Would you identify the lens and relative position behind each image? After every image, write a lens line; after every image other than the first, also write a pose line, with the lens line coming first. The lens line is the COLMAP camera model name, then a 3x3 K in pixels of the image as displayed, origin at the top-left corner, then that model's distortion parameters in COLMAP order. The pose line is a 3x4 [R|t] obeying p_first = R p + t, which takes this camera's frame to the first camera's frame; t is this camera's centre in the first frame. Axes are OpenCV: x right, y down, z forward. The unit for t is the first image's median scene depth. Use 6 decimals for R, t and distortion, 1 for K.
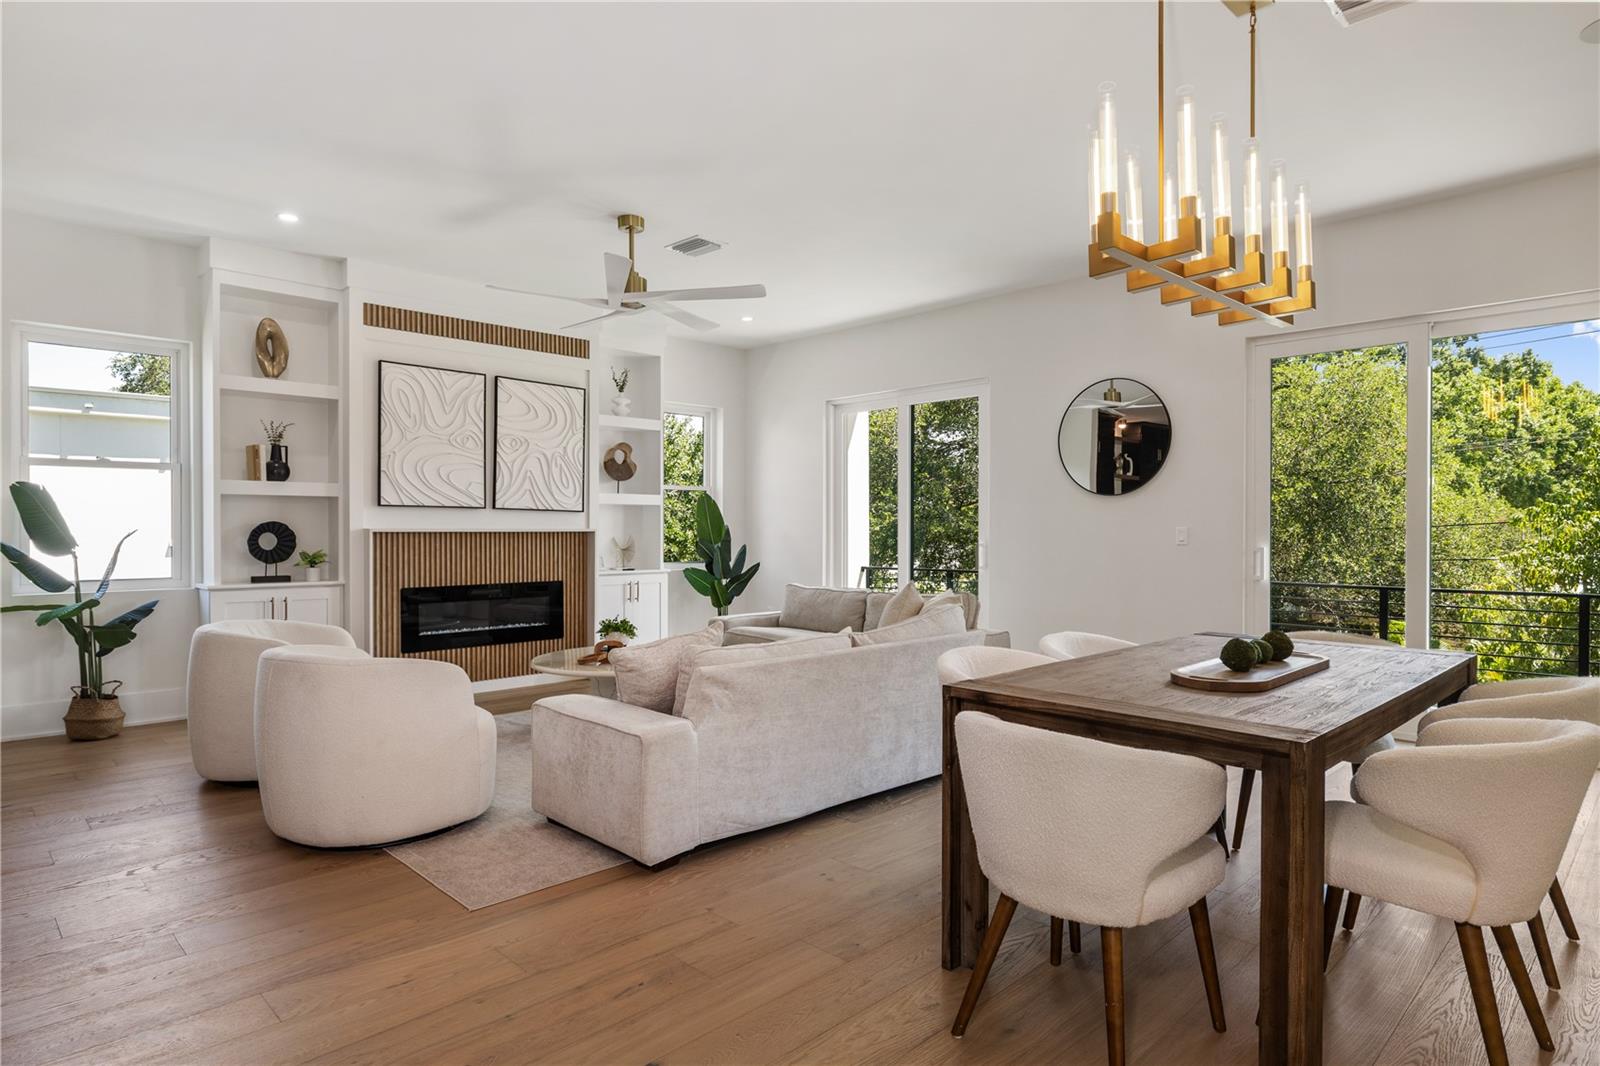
lens RADIAL K [[896.4, 0, 800.0], [0, 896.4, 533.0], [0, 0, 1]] dist [-0.002046, -0.000030]
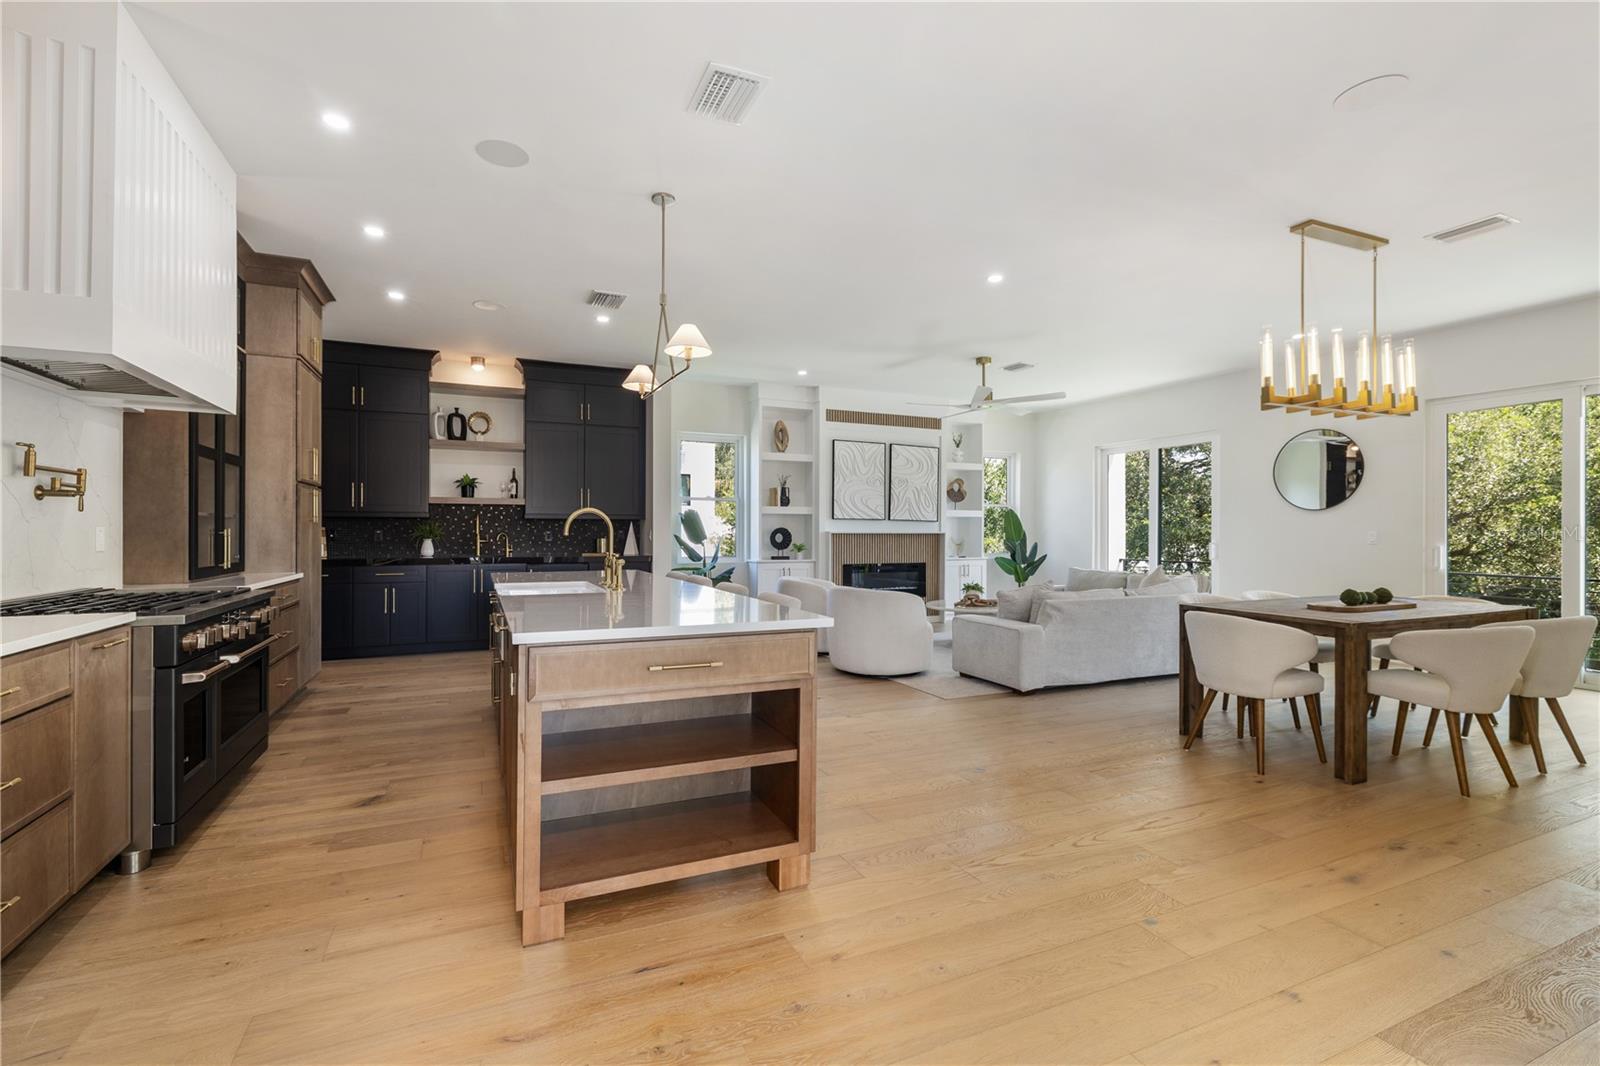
lens RADIAL K [[670.7, 0, 800.0], [0, 670.7, 533.0], [0, 0, 1]] dist [0.001345, -0.000355]
pose [[0.934533, 0.002612, -0.355868, -0.044260], [-0.003503, 0.999992, -0.001860, 0.000962], [0.355860, 0.002985, 0.934535, -0.305296]]
